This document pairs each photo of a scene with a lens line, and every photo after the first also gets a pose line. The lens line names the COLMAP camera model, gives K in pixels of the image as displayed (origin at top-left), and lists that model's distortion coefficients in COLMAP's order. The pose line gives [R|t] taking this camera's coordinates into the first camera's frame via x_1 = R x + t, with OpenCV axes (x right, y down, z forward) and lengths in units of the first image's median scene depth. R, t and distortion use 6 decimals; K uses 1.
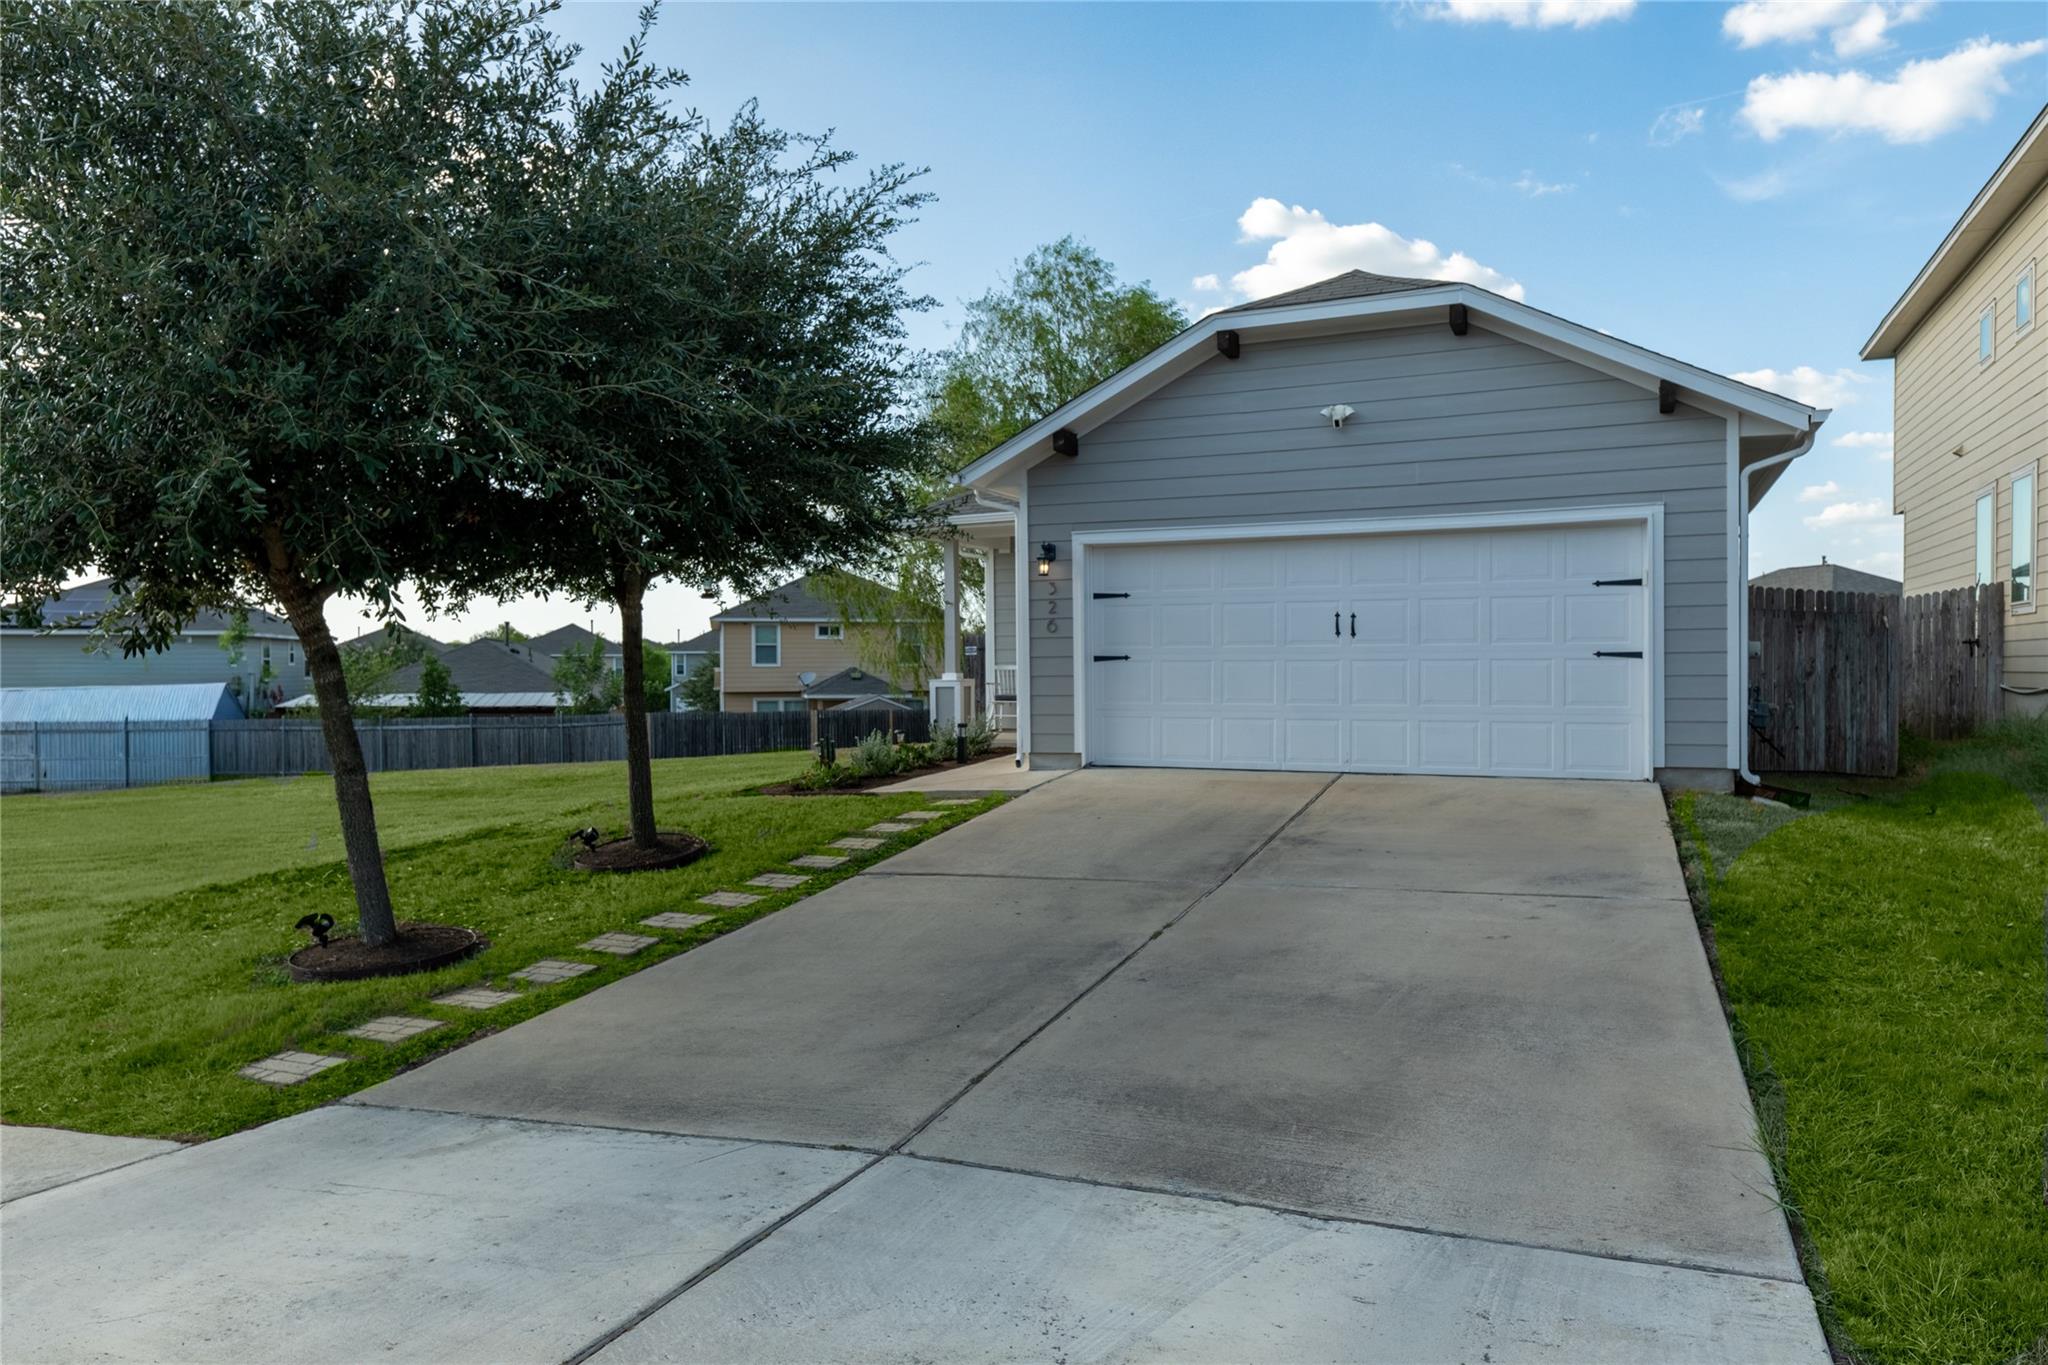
lens RADIAL K [[1331.5, 0, 1024.0], [0, 1331.5, 682.5], [0, 0, 1]] dist [-0.003028, -0.000355]
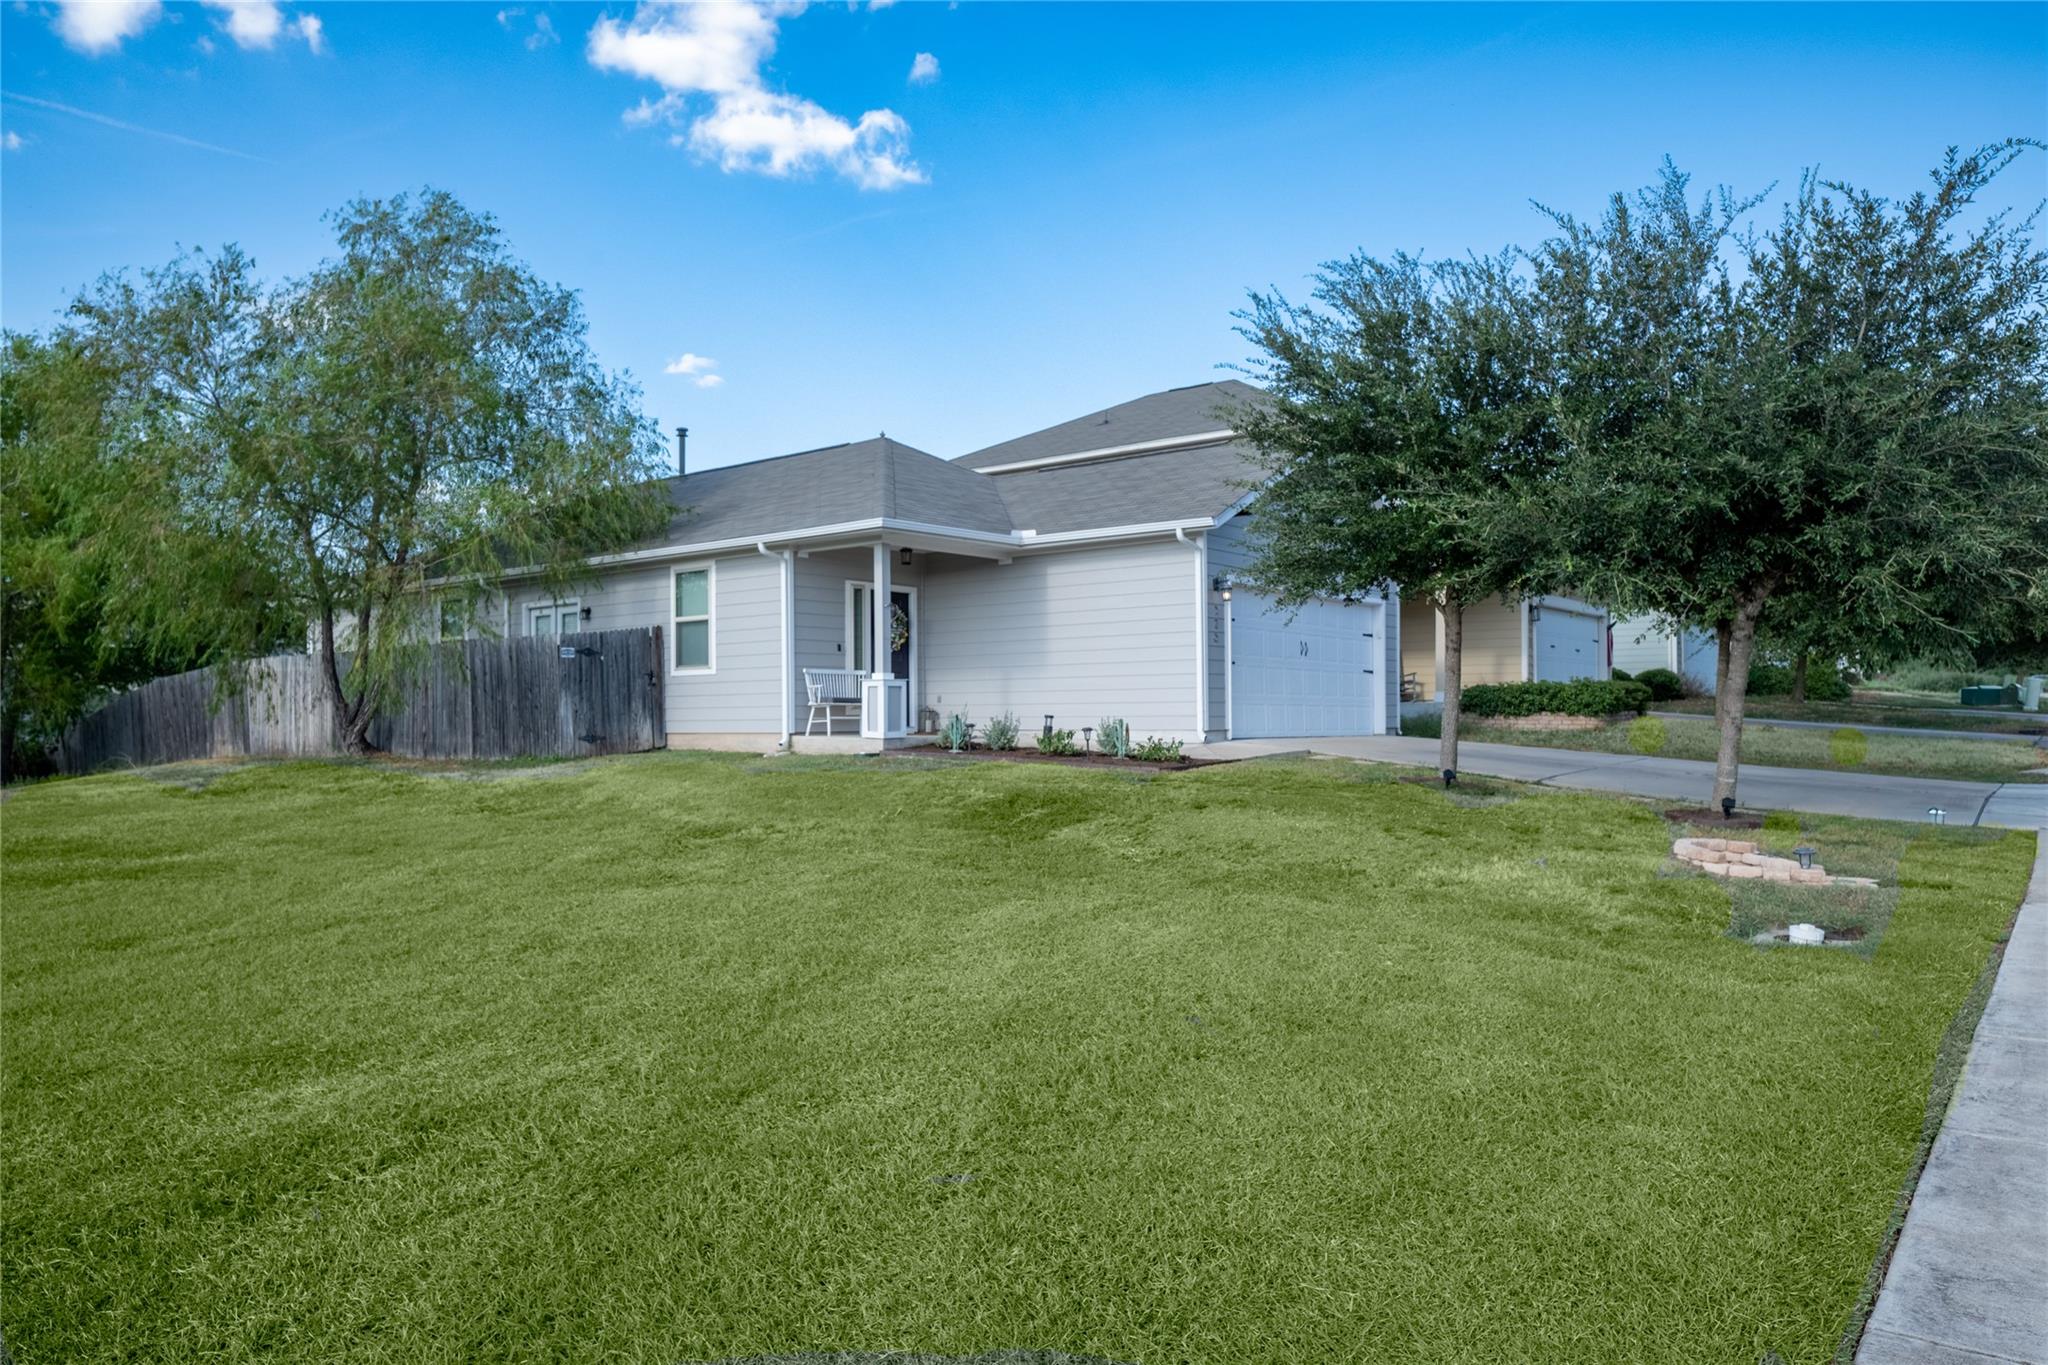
lens RADIAL K [[1361.2, 0, 1024.0], [0, 1361.2, 682.5], [0, 0, 1]] dist [0.000603, 0.001458]
pose [[0.259639, 0.030610, 0.965220, -1.543223], [0.010048, 0.999358, -0.034396, 0.056077], [-0.965653, 0.018629, 0.259165, 0.923233]]
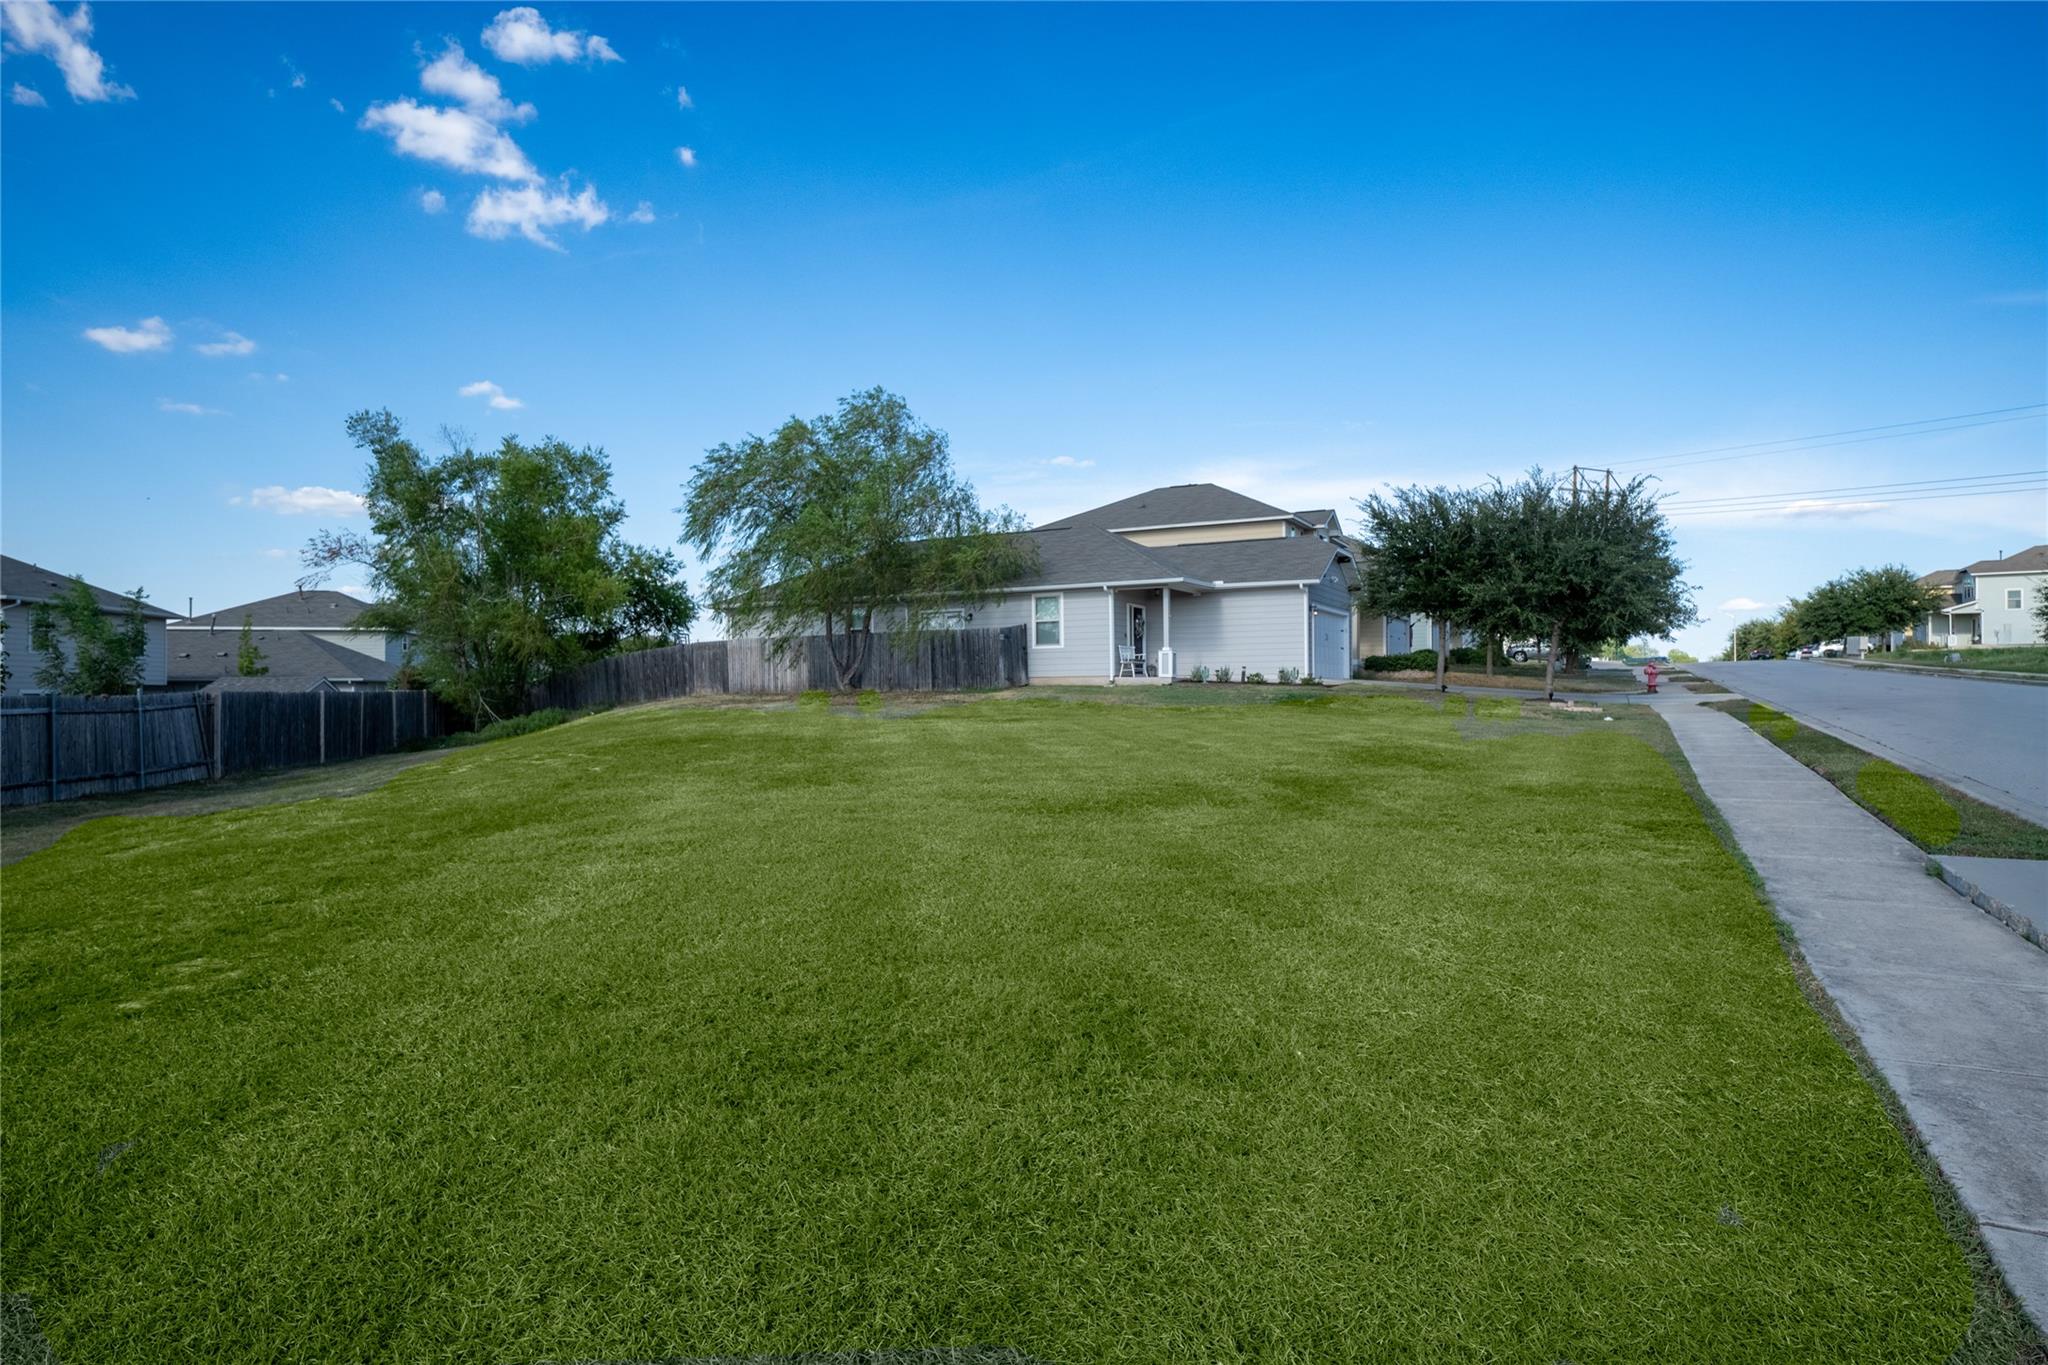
lens RADIAL K [[1122.9, 0, 1024.0], [0, 1122.9, 682.5], [0, 0, 1]] dist [0.000197, -0.000123]
pose [[0.077903, 0.011191, 0.996898, -2.868788], [0.014895, 0.999812, -0.012388, 0.105522], [-0.996850, 0.015813, 0.077722, 1.611982]]
